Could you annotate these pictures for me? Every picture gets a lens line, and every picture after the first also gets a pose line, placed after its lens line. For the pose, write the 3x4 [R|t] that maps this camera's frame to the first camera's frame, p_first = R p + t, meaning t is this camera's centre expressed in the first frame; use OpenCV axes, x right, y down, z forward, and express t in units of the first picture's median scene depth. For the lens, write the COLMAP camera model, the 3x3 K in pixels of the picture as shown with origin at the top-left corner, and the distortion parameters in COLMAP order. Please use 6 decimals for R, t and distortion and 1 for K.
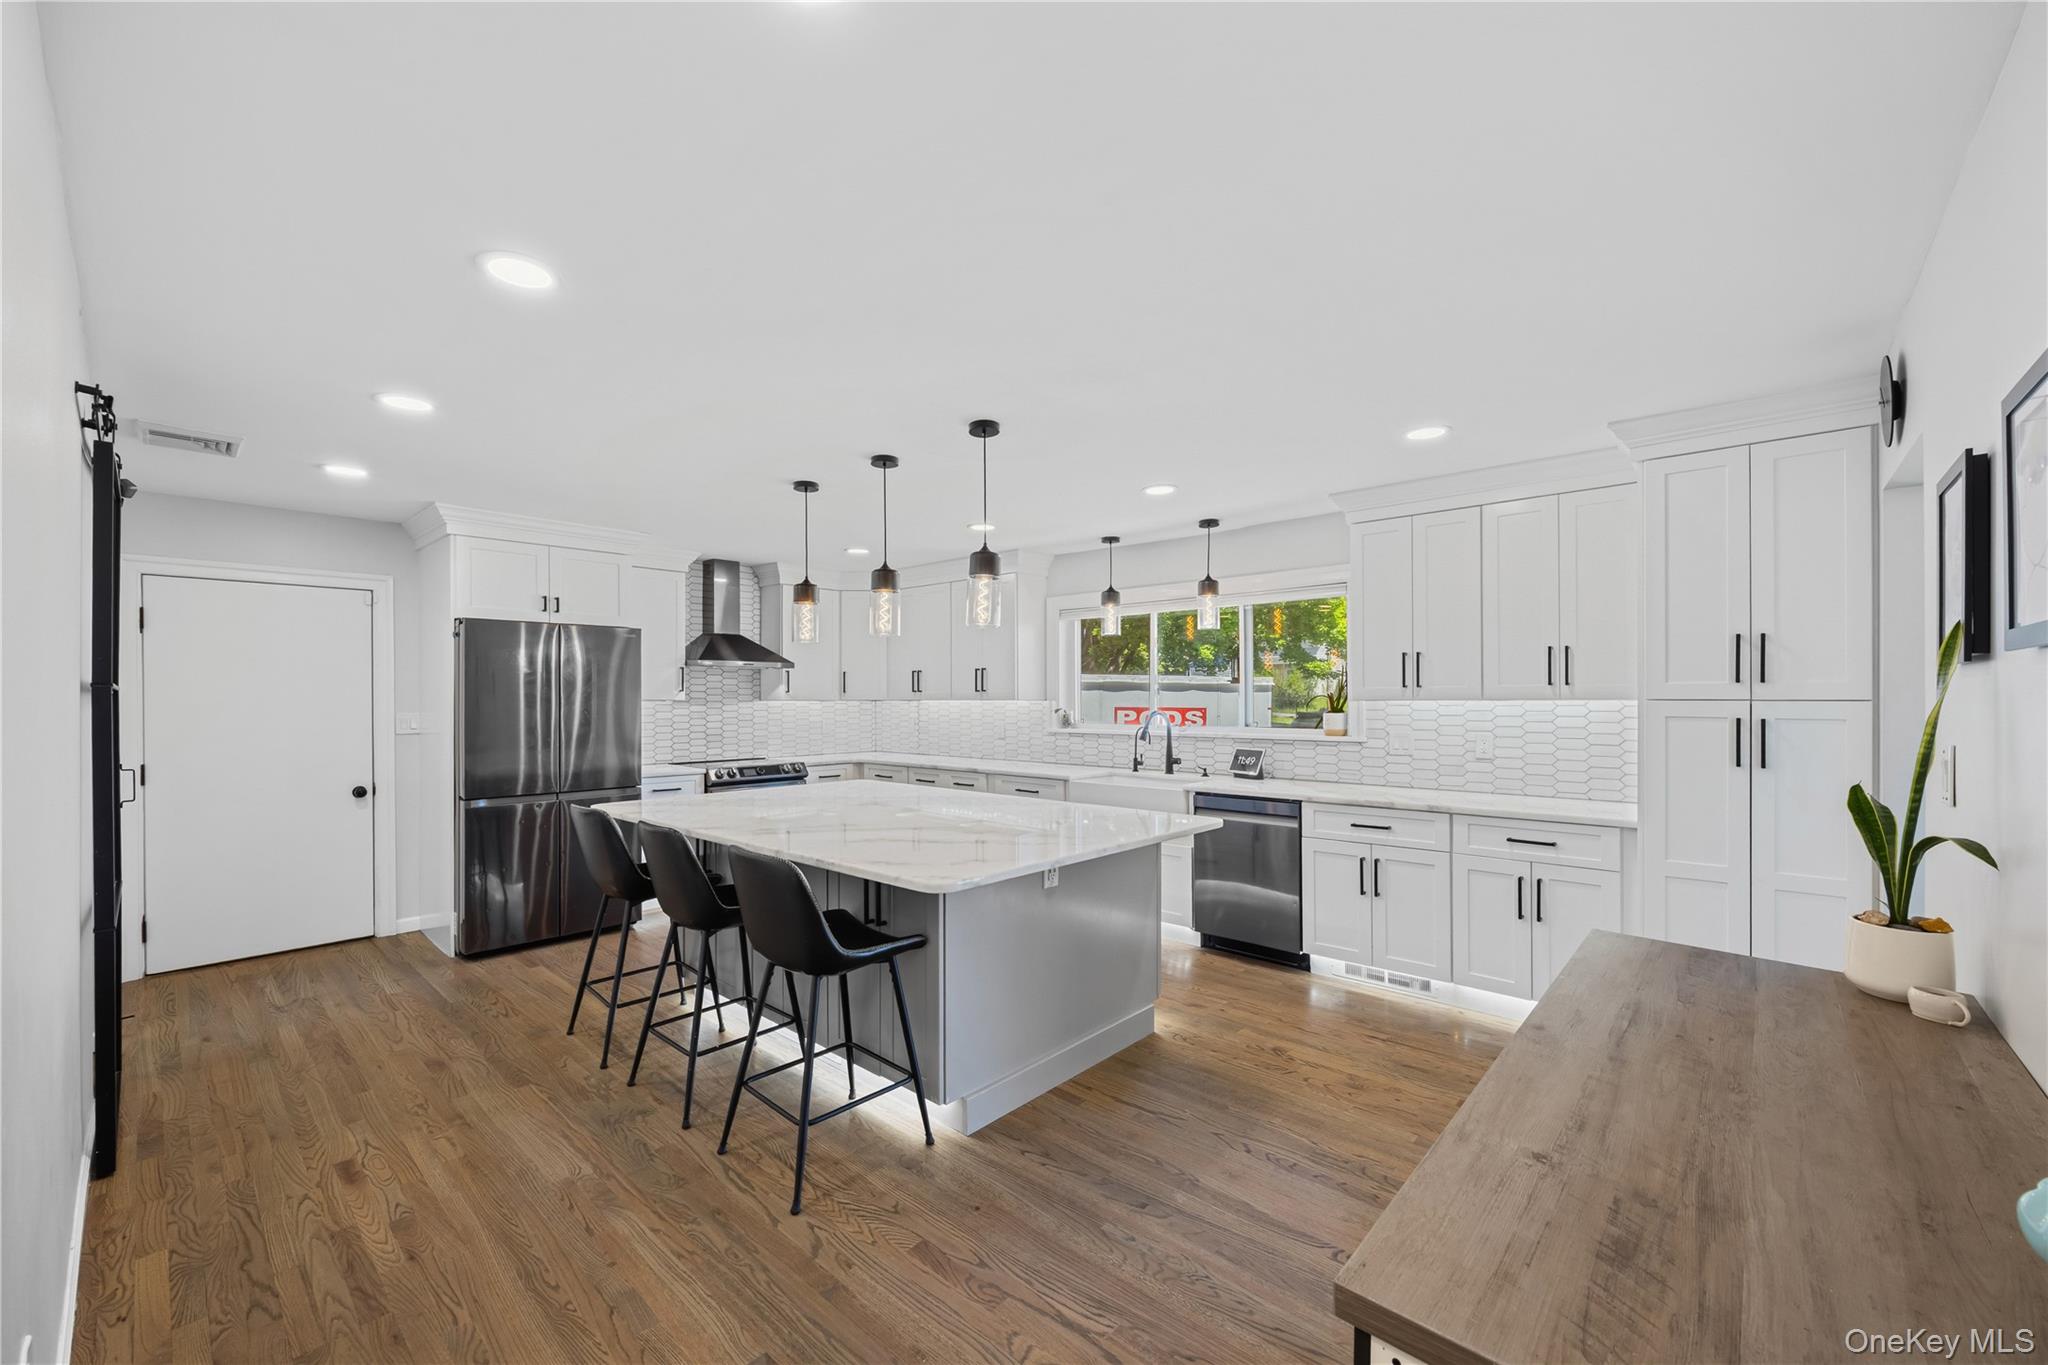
lens RADIAL K [[811.6, 0, 1024.0], [0, 811.6, 682.5], [0, 0, 1]] dist [-0.001495, 0.000019]
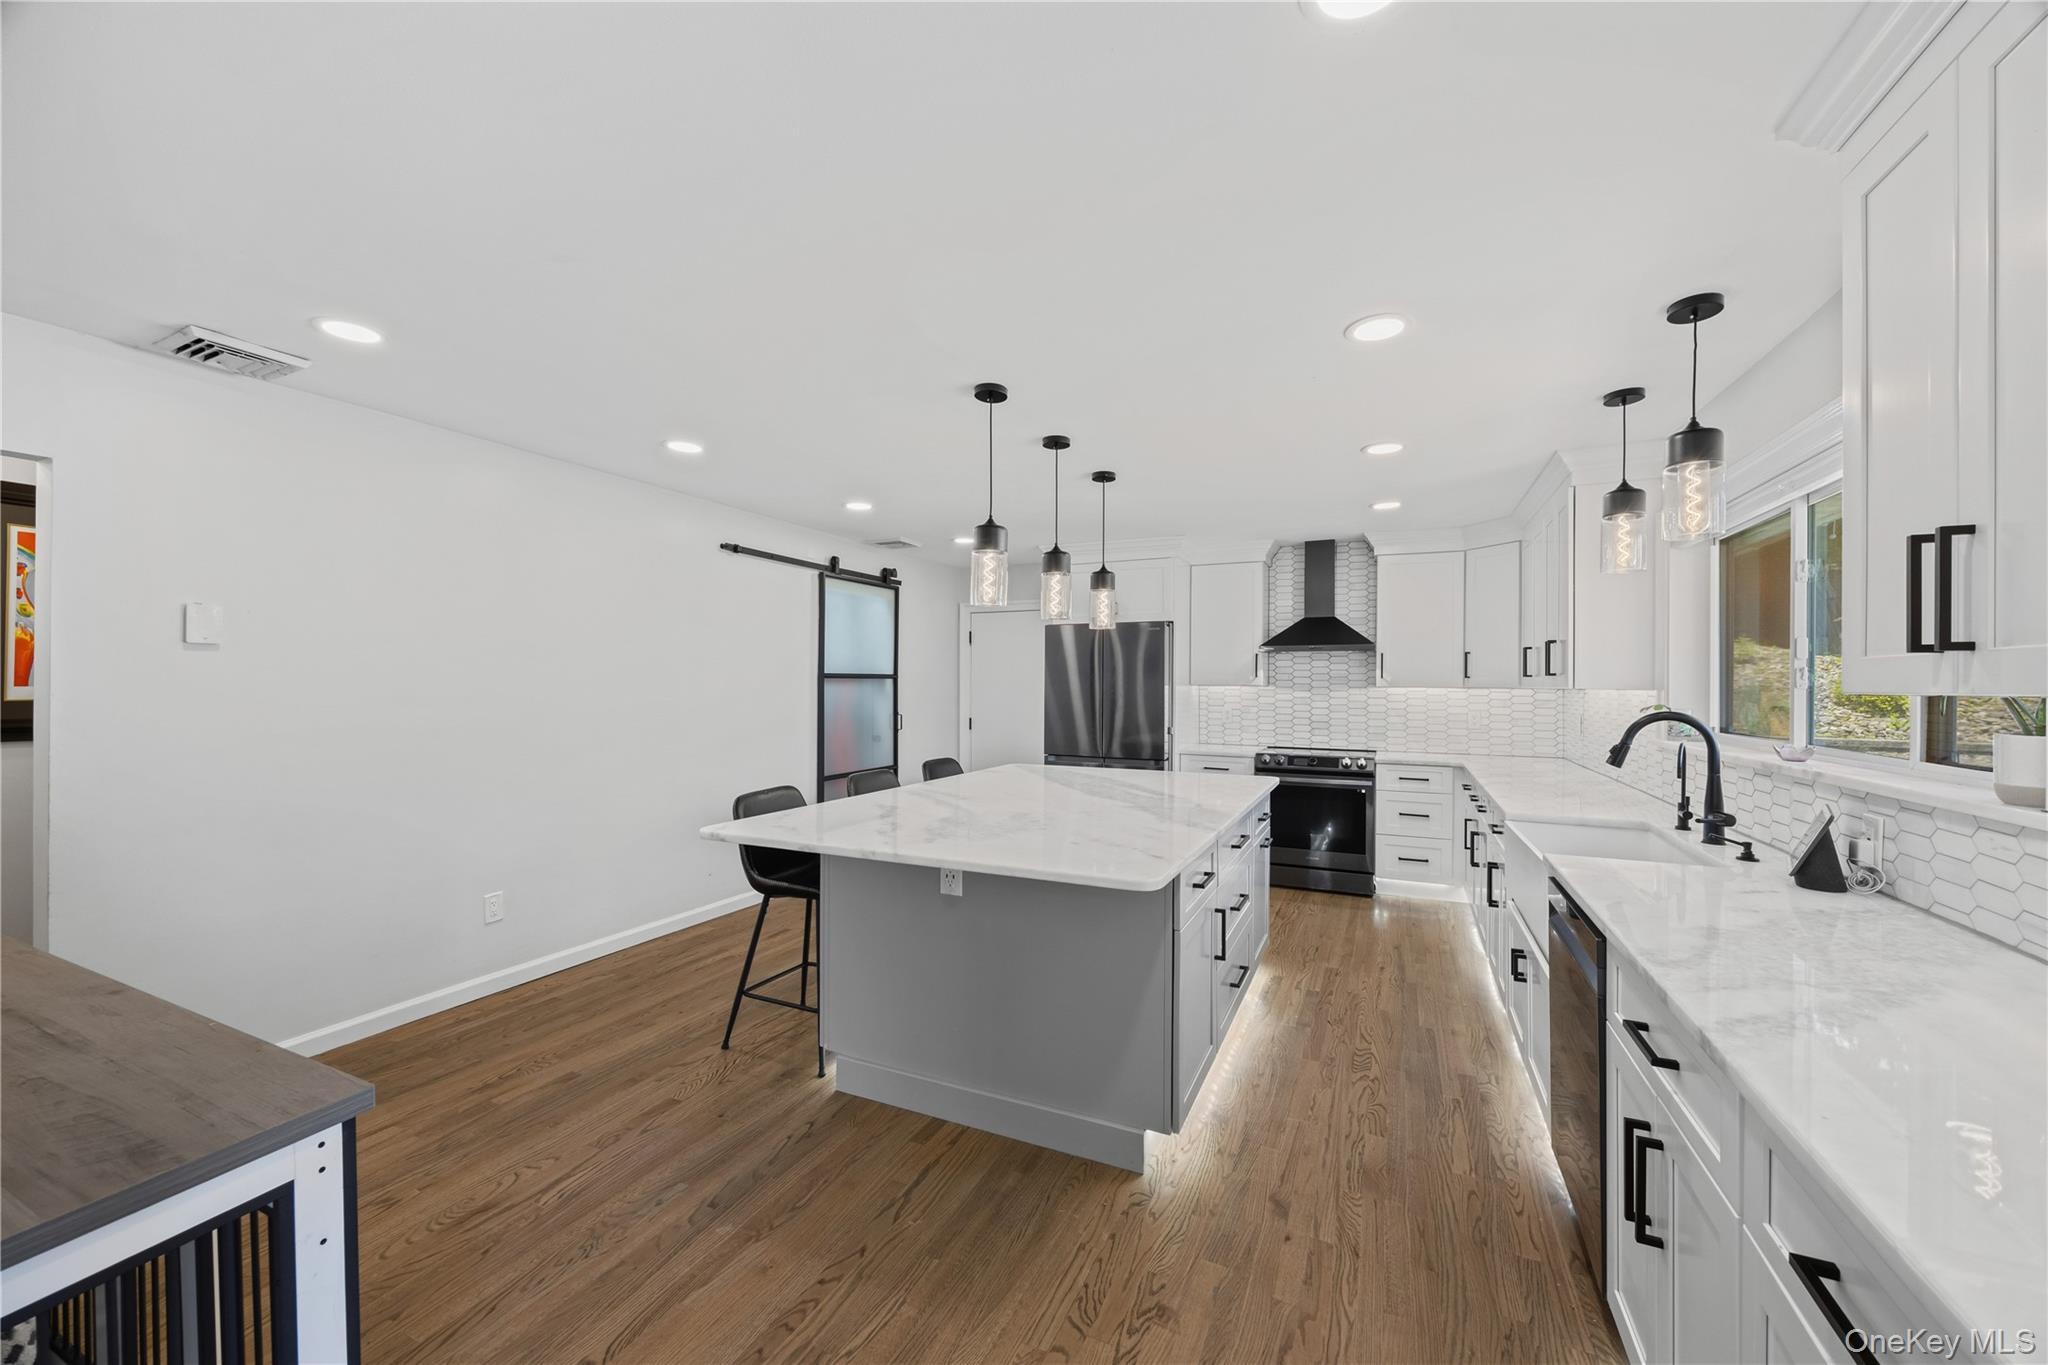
lens RADIAL K [[786.5, 0, 1020.8], [0, 786.5, 671.2], [0, 0, 1]] dist [-0.003699, -0.000334]
pose [[0.301029, -0.009509, -0.953568, 0.874720], [0.008203, 0.999939, -0.007382, 0.016861], [0.953580, -0.005600, 0.301088, 0.815565]]
